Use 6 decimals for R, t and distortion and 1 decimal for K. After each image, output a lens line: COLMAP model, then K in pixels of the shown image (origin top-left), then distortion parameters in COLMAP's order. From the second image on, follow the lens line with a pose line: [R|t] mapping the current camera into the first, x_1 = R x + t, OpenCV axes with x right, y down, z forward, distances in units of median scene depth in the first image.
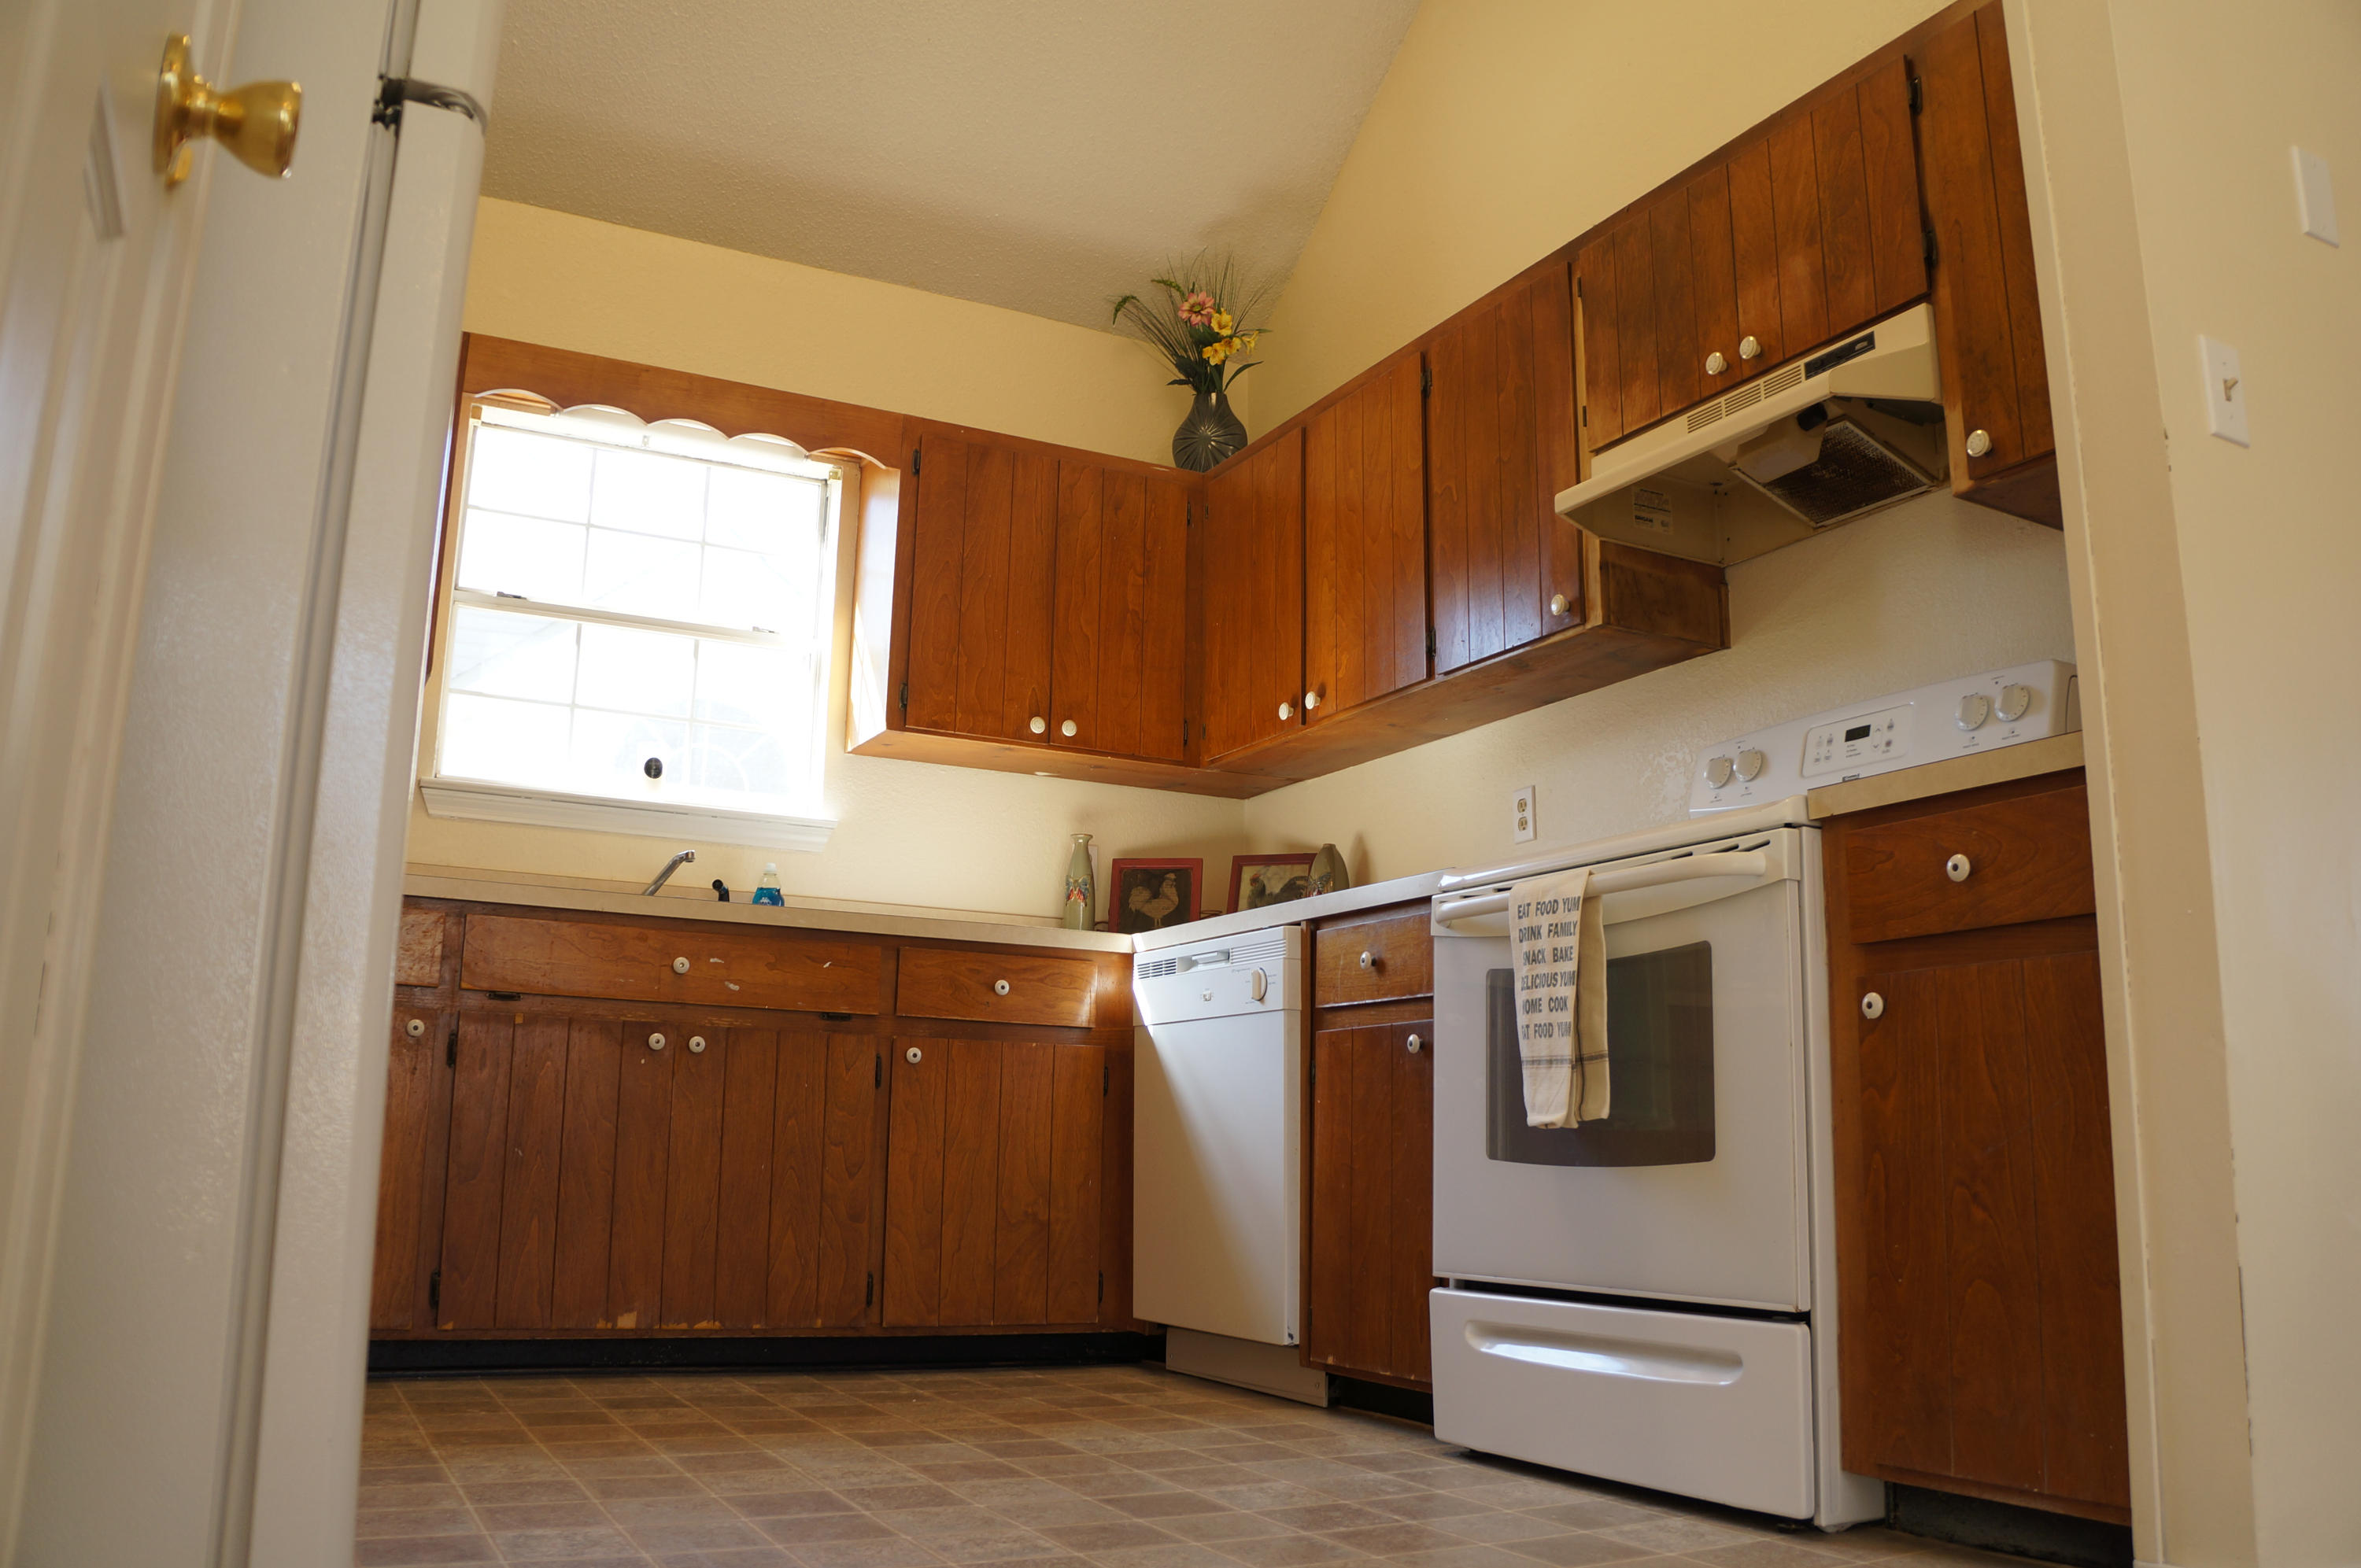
lens RADIAL K [[1823.2, 0, 1182.3], [0, 1823.2, 759.0], [0, 0, 1]] dist [-0.186618, 0.123384]
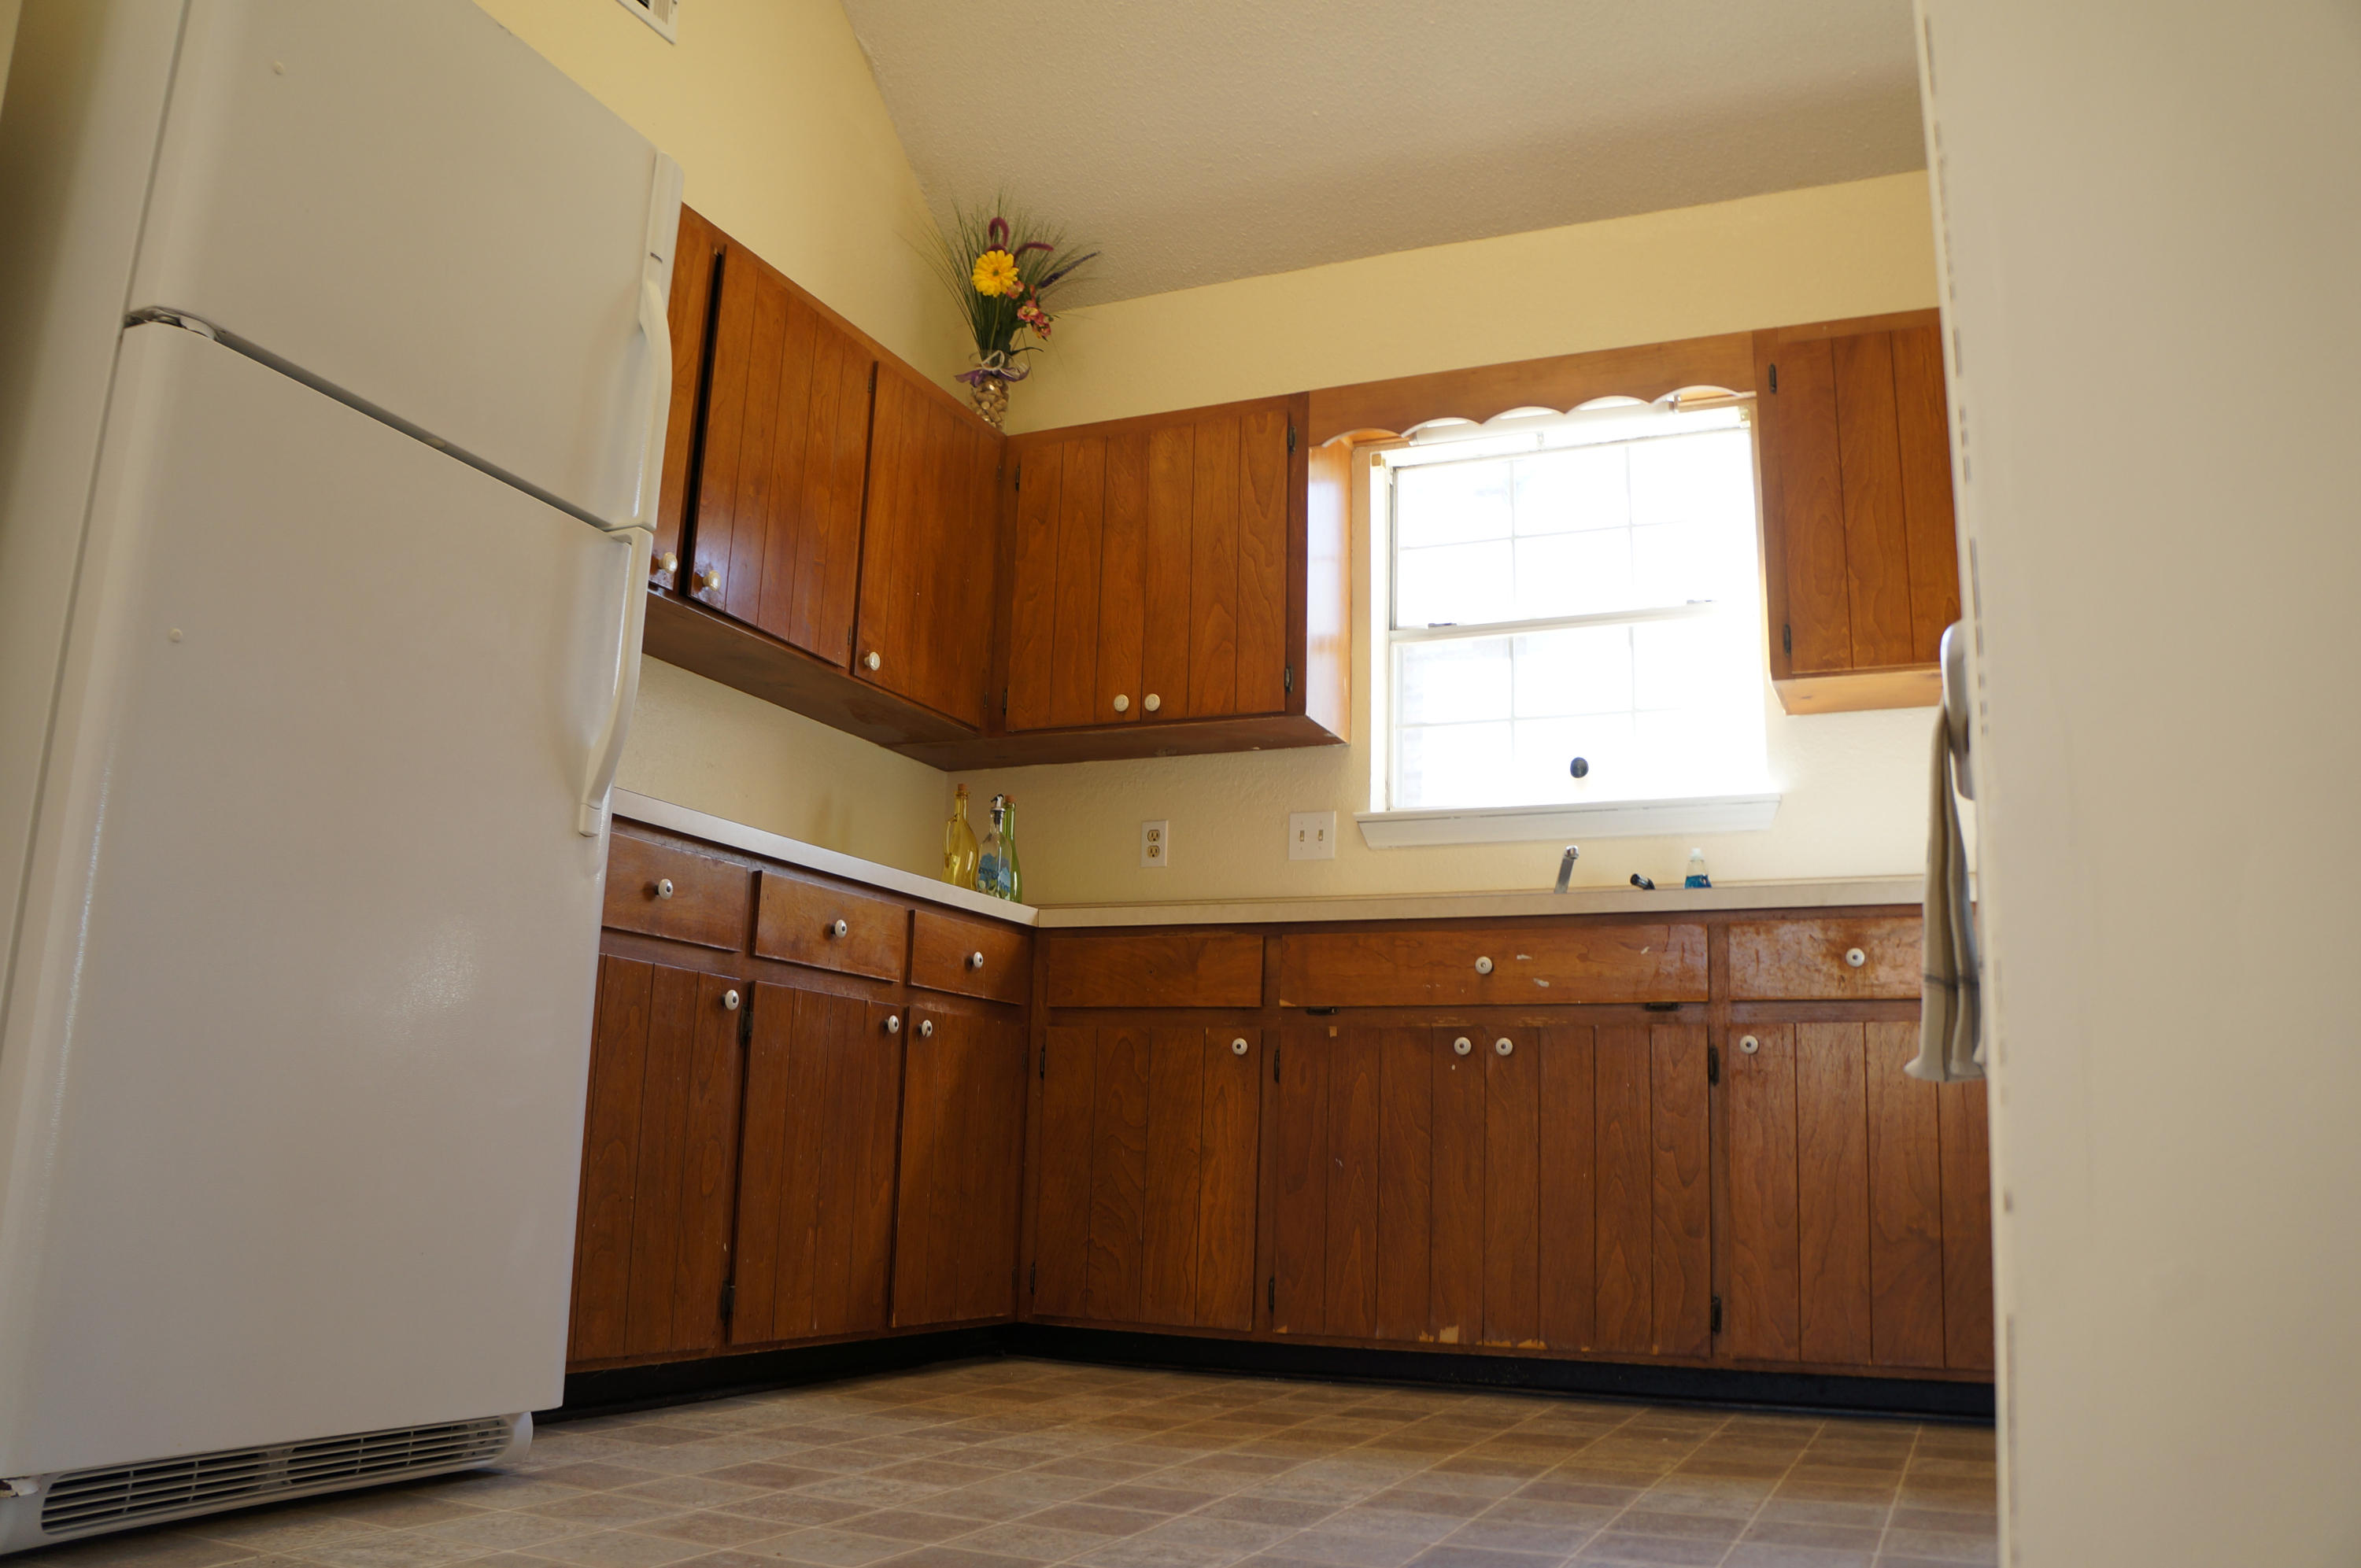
lens RADIAL K [[1845.6, 0, 1193.0], [0, 1845.6, 753.8], [0, 0, 1]] dist [-0.184299, 0.132187]
pose [[0.622194, -0.167600, -0.764712, 0.374037], [0.141703, 0.984790, -0.100540, 0.076409], [0.769932, -0.045806, 0.636480, 0.249830]]
